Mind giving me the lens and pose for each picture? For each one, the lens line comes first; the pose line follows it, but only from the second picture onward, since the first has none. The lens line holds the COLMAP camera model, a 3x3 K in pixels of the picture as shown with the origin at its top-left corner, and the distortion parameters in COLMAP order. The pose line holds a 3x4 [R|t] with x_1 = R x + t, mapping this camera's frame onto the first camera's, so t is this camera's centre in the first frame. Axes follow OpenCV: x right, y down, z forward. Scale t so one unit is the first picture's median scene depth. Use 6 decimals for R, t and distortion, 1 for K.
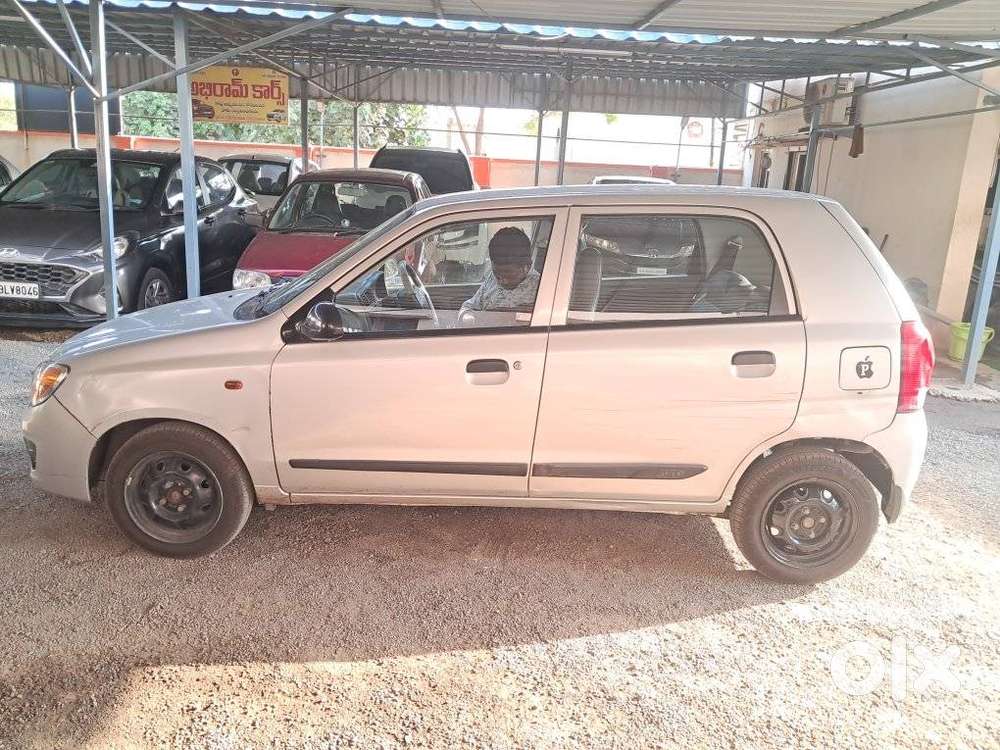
lens RADIAL K [[789.5, 0, 500.0], [0, 789.5, 363.7], [0, 0, 1]] dist [-0.000024, 0.006731]
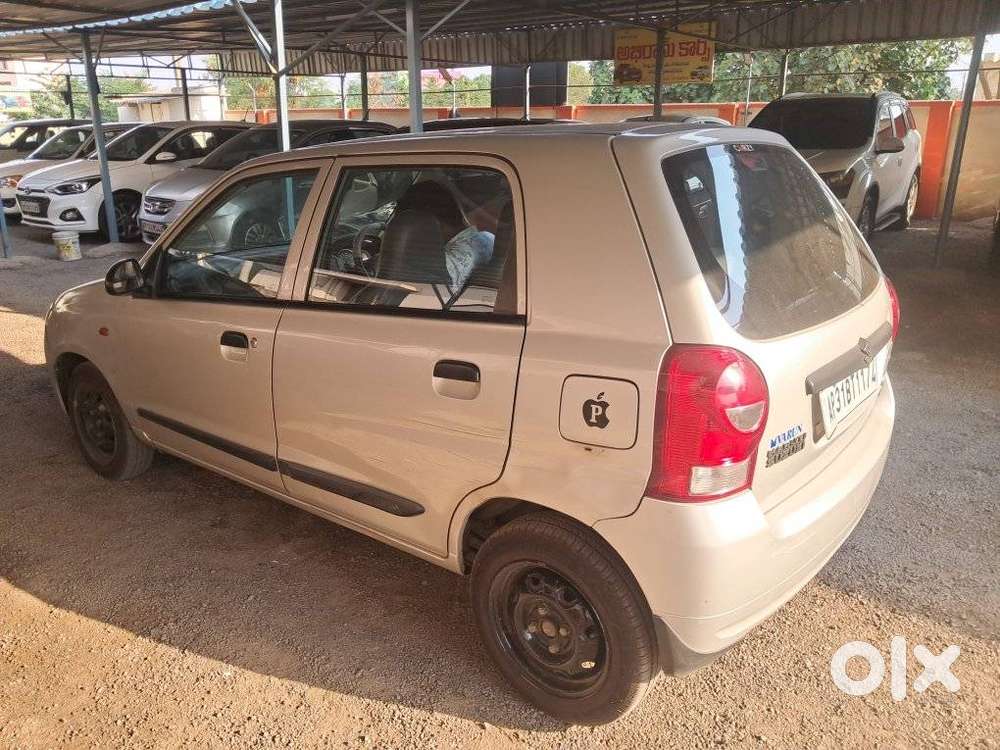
lens RADIAL K [[798.6, 0, 500.0], [0, 798.6, 375.0], [0, 0, 1]] dist [-0.003289, -0.003709]
pose [[0.778763, 0.136477, -0.612293, 0.614646], [-0.104643, 0.990634, 0.087714, -0.053991], [0.618529, -0.004236, 0.785750, 0.371030]]
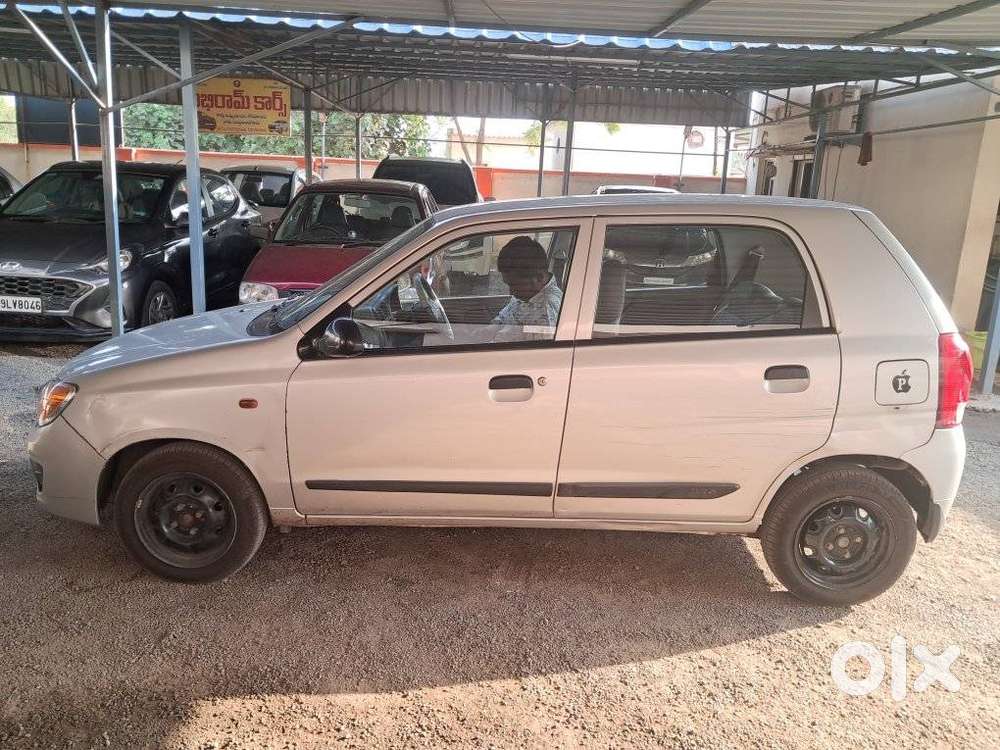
lens RADIAL K [[789.5, 0, 500.0], [0, 789.5, 363.7], [0, 0, 1]] dist [-0.000024, 0.006731]
pose [[0.999982, -0.005921, 0.001391, -0.024351], [0.005938, 0.999910, -0.012067, -0.006573], [-0.001320, 0.012075, 0.999926, 0.027157]]
